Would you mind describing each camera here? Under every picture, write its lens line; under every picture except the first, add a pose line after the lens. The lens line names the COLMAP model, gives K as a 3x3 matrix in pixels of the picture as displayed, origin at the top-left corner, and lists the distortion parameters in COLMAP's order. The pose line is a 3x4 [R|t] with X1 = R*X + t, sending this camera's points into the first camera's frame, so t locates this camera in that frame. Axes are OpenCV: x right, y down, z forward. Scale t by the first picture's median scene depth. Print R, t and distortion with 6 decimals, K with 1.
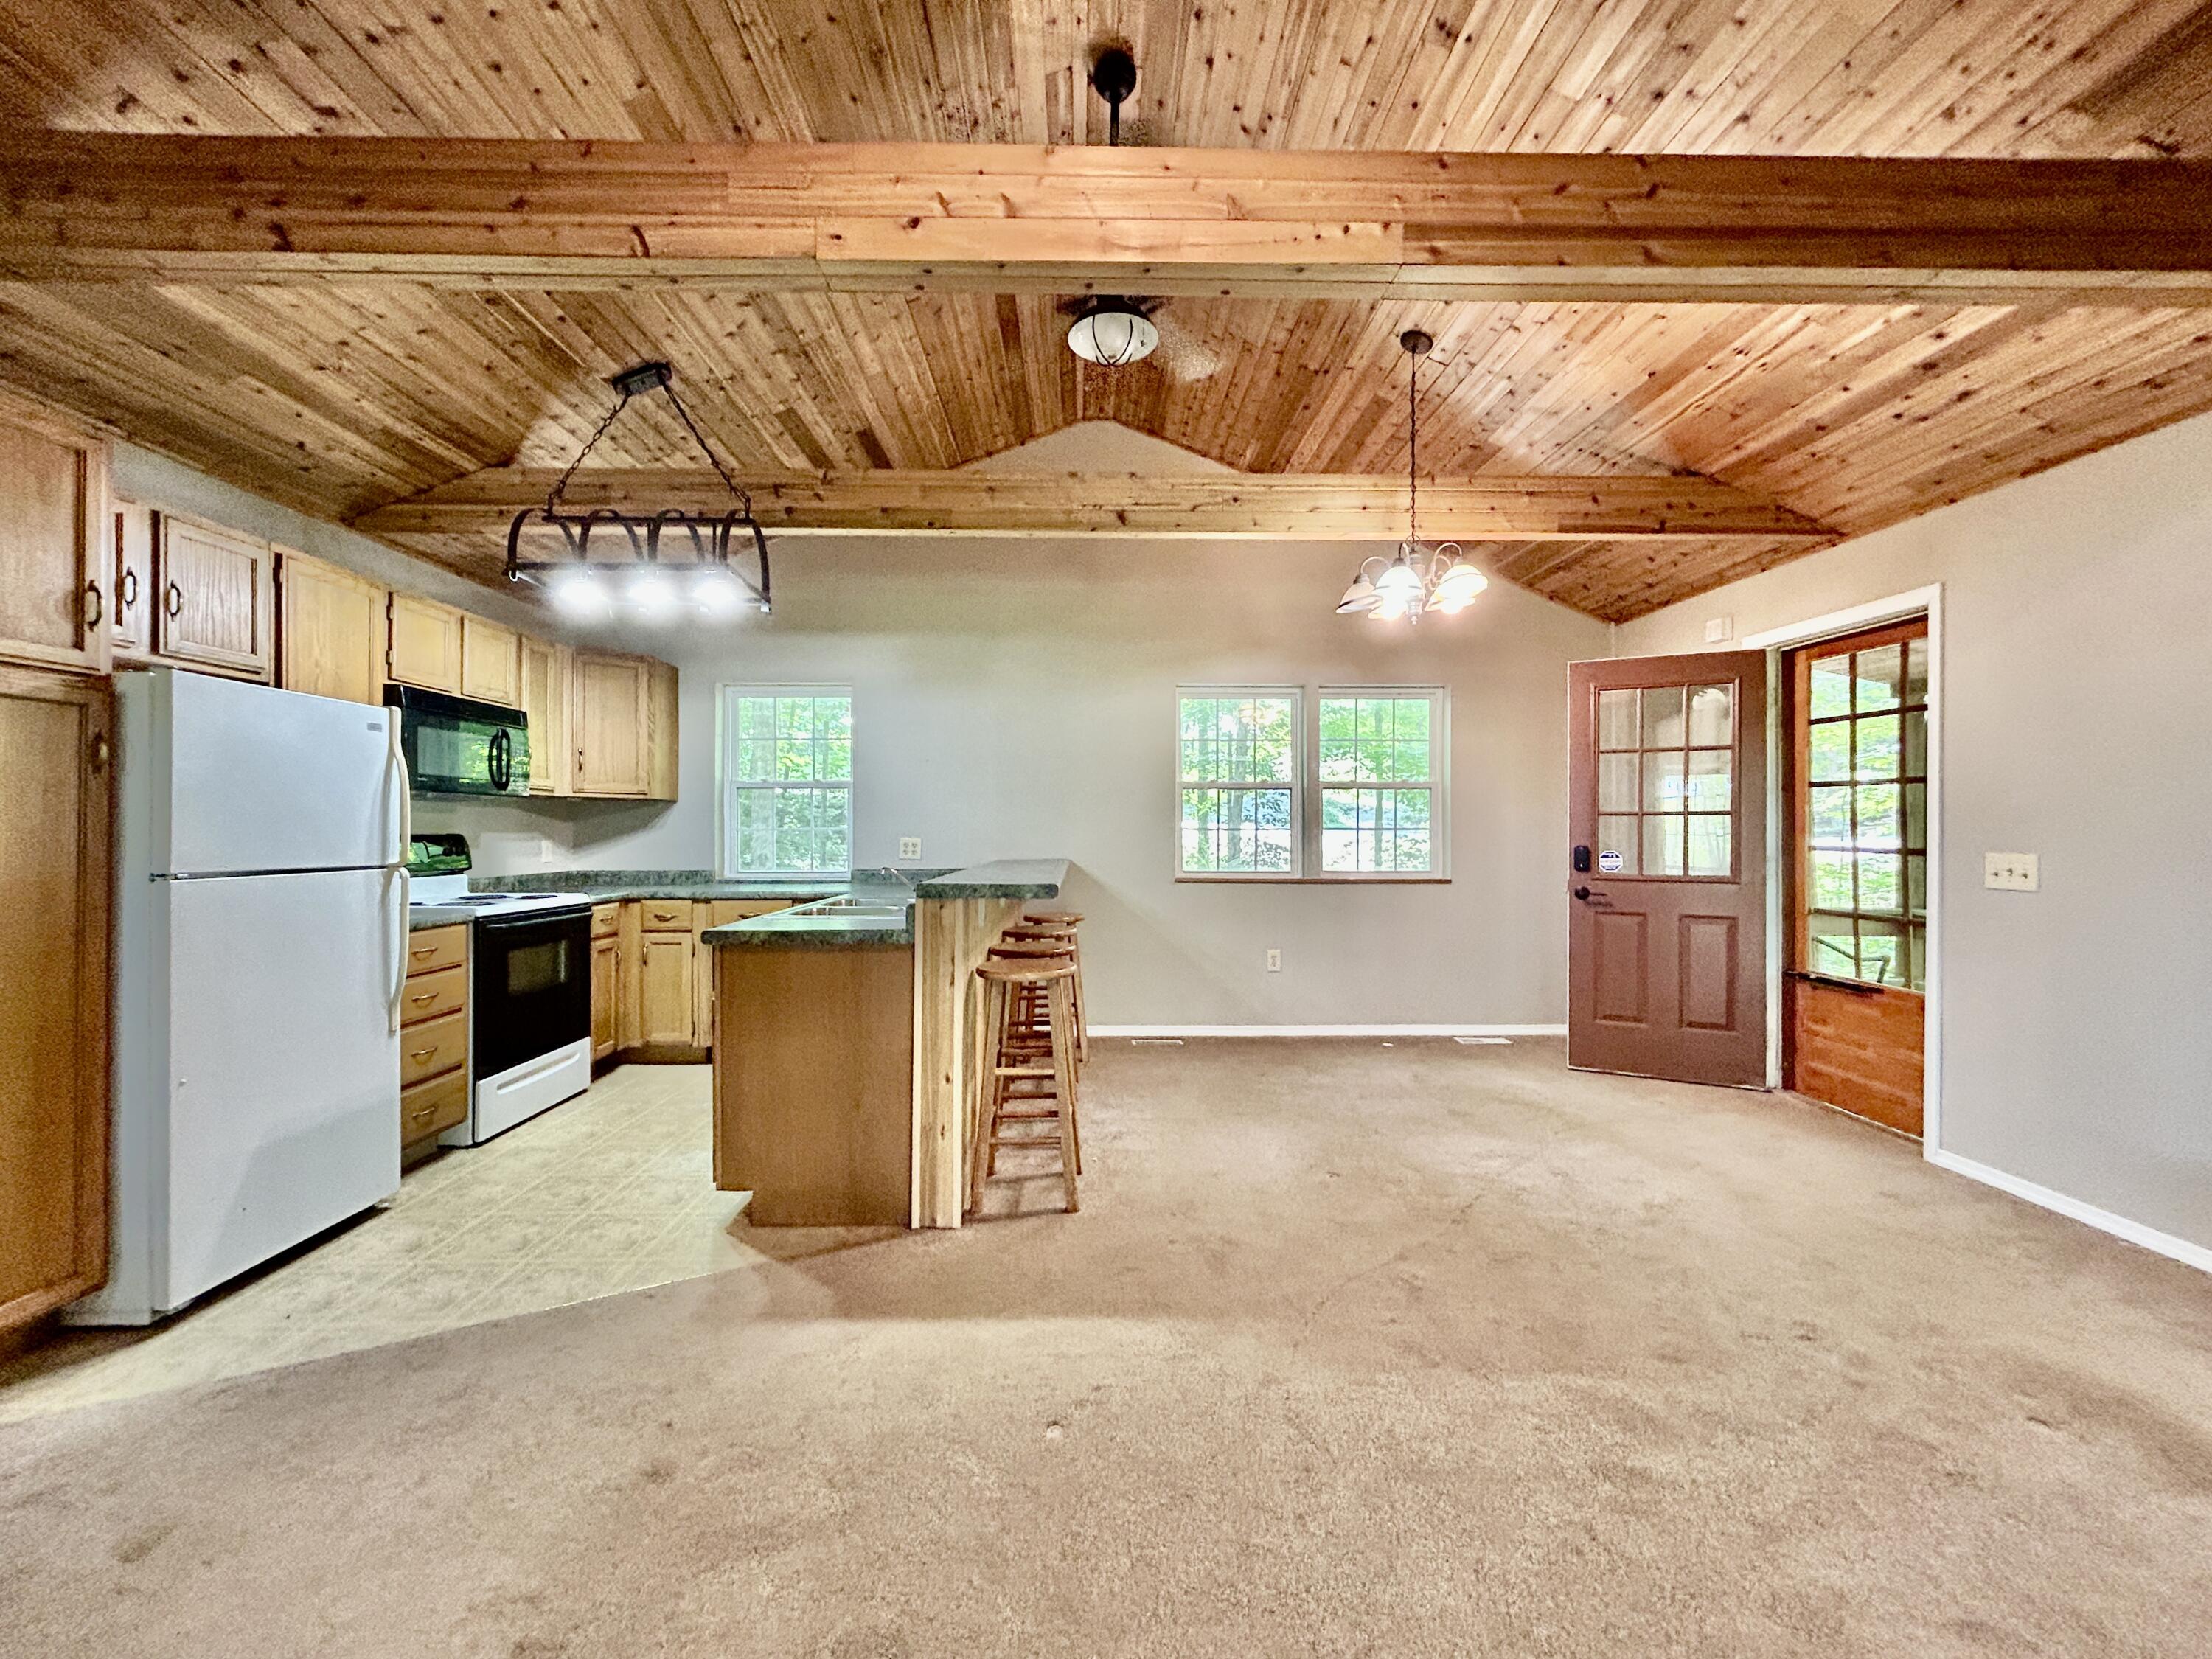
lens RADIAL K [[890.3, 0, 1094.3], [0, 890.3, 825.1], [0, 0, 1]] dist [-0.001542, 0.001467]
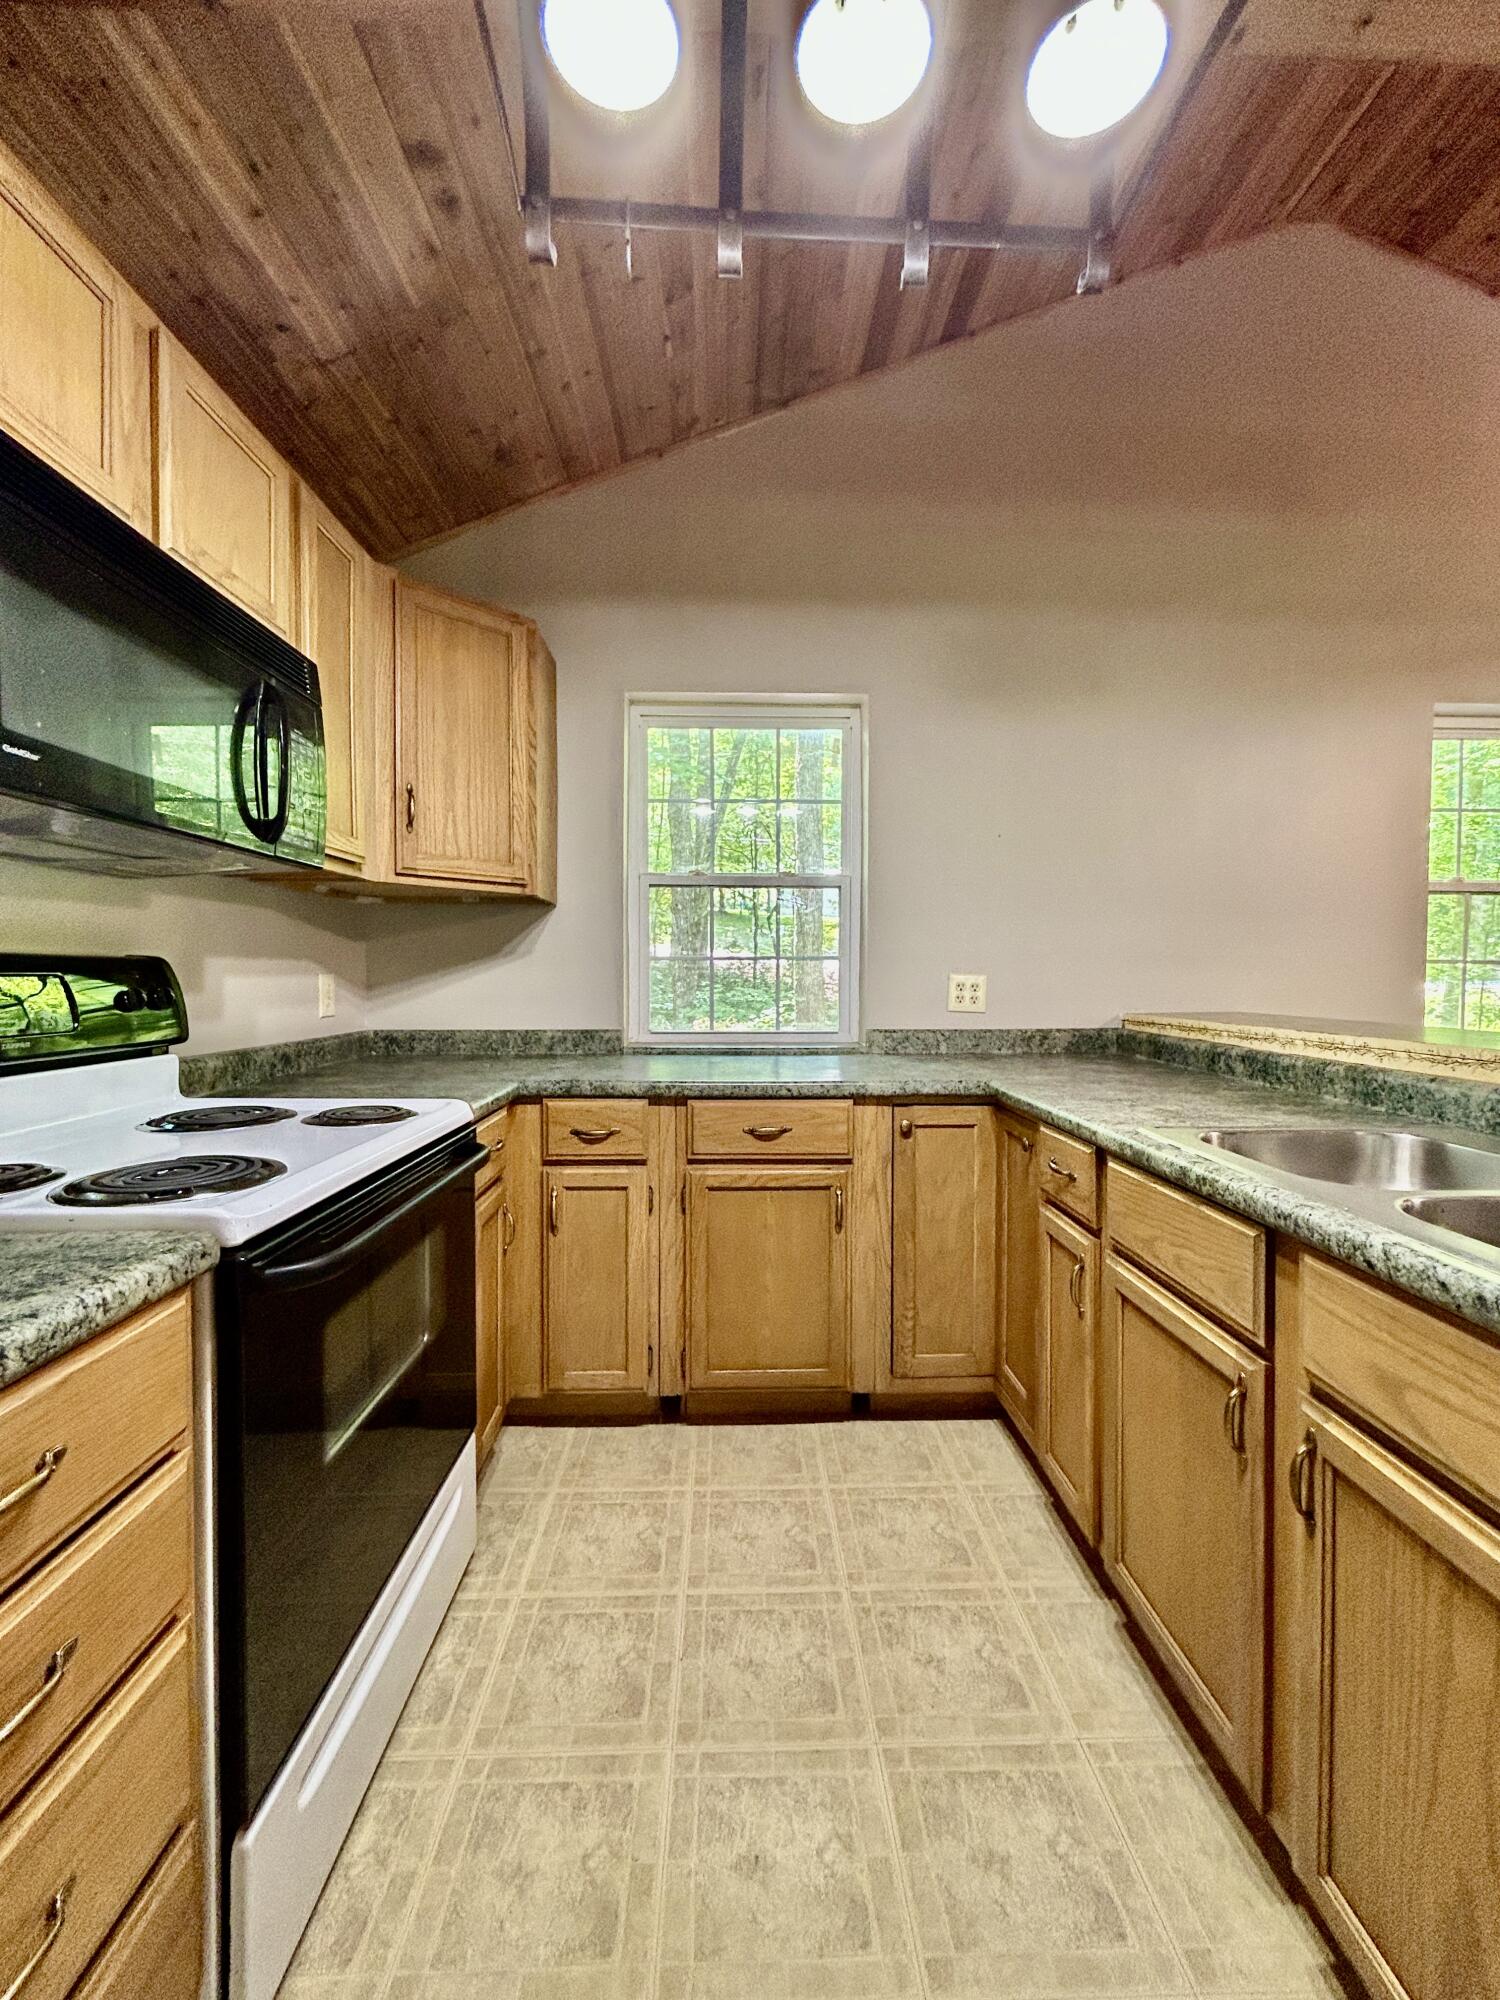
lens RADIAL K [[804.9, 0, 762.3], [0, 804.9, 987.8], [0, 0, 1]] dist [-0.001542, 0.001467]
pose [[0.999581, 0.005204, 0.028475, -0.510203], [-0.005882, 0.999699, 0.023809, 0.016652], [-0.028343, -0.023966, 0.999311, 0.713095]]
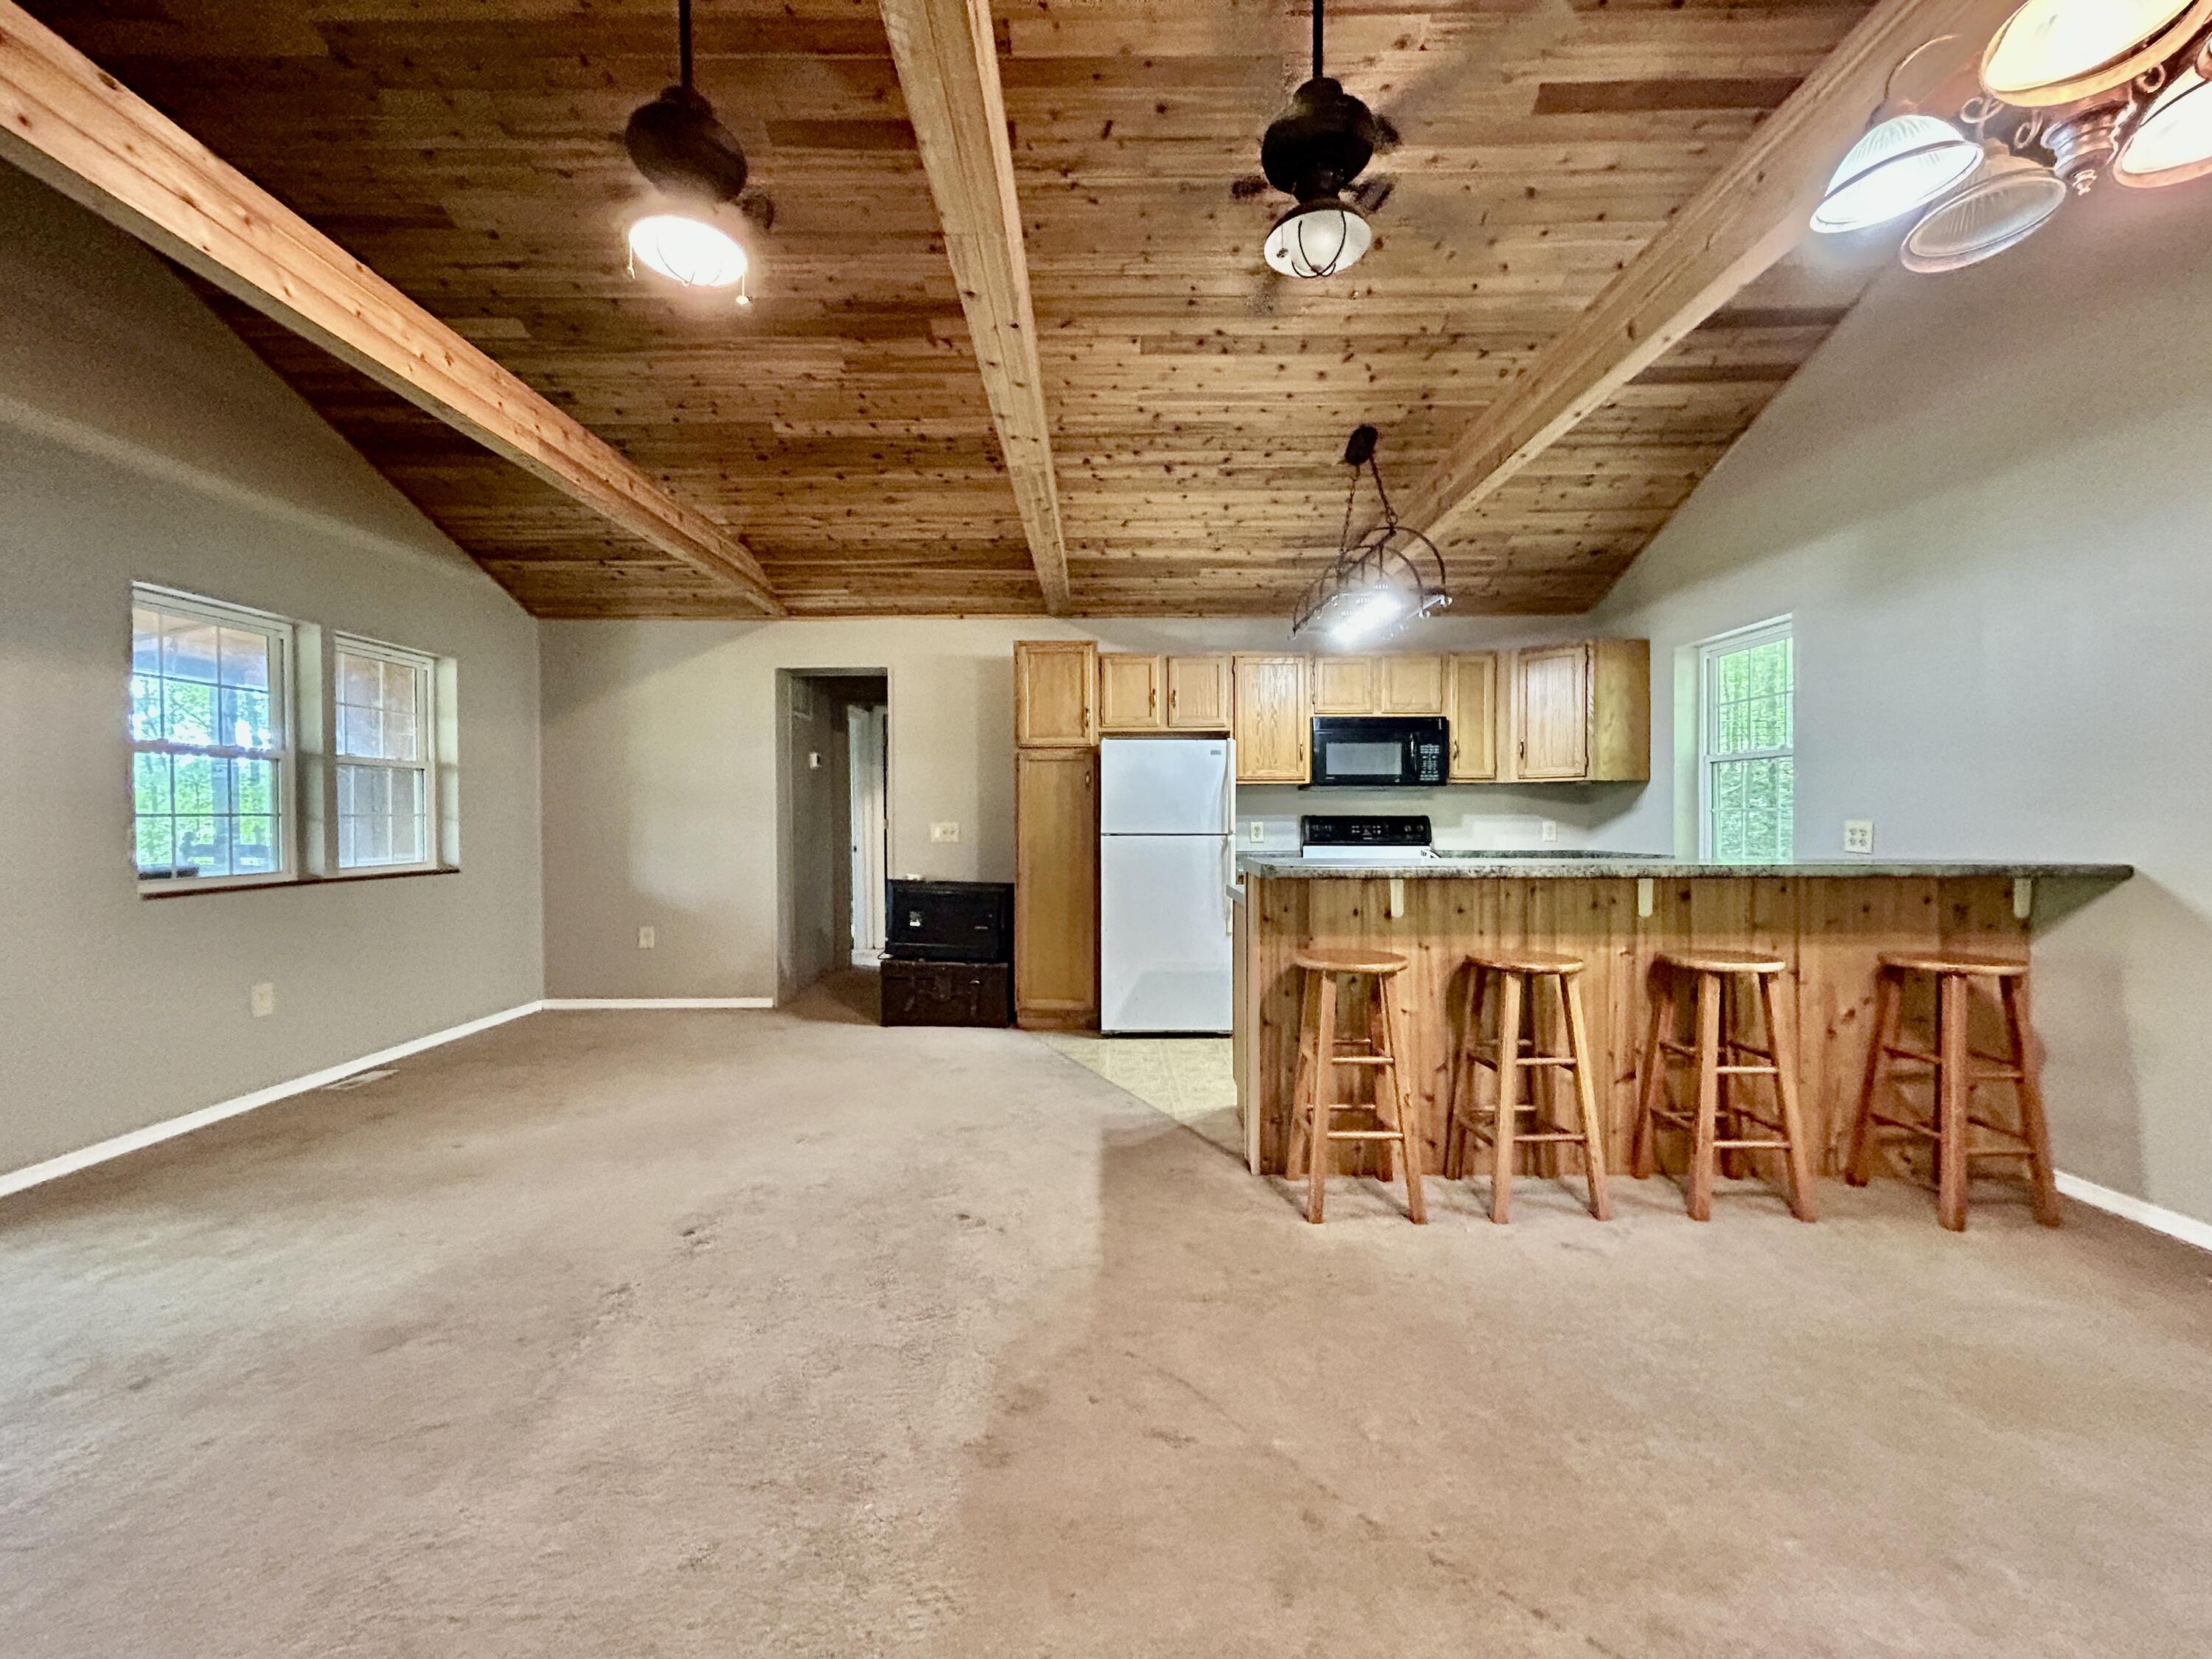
lens RADIAL K [[890.3, 0, 1094.1], [0, 890.3, 823.1], [0, 0, 1]] dist [-0.001542, 0.001467]
pose [[-0.021067, 0.006218, -0.999759, 0.705418], [0.007215, 0.999956, 0.006067, 0.010779], [0.999752, -0.007085, -0.021111, 0.621679]]
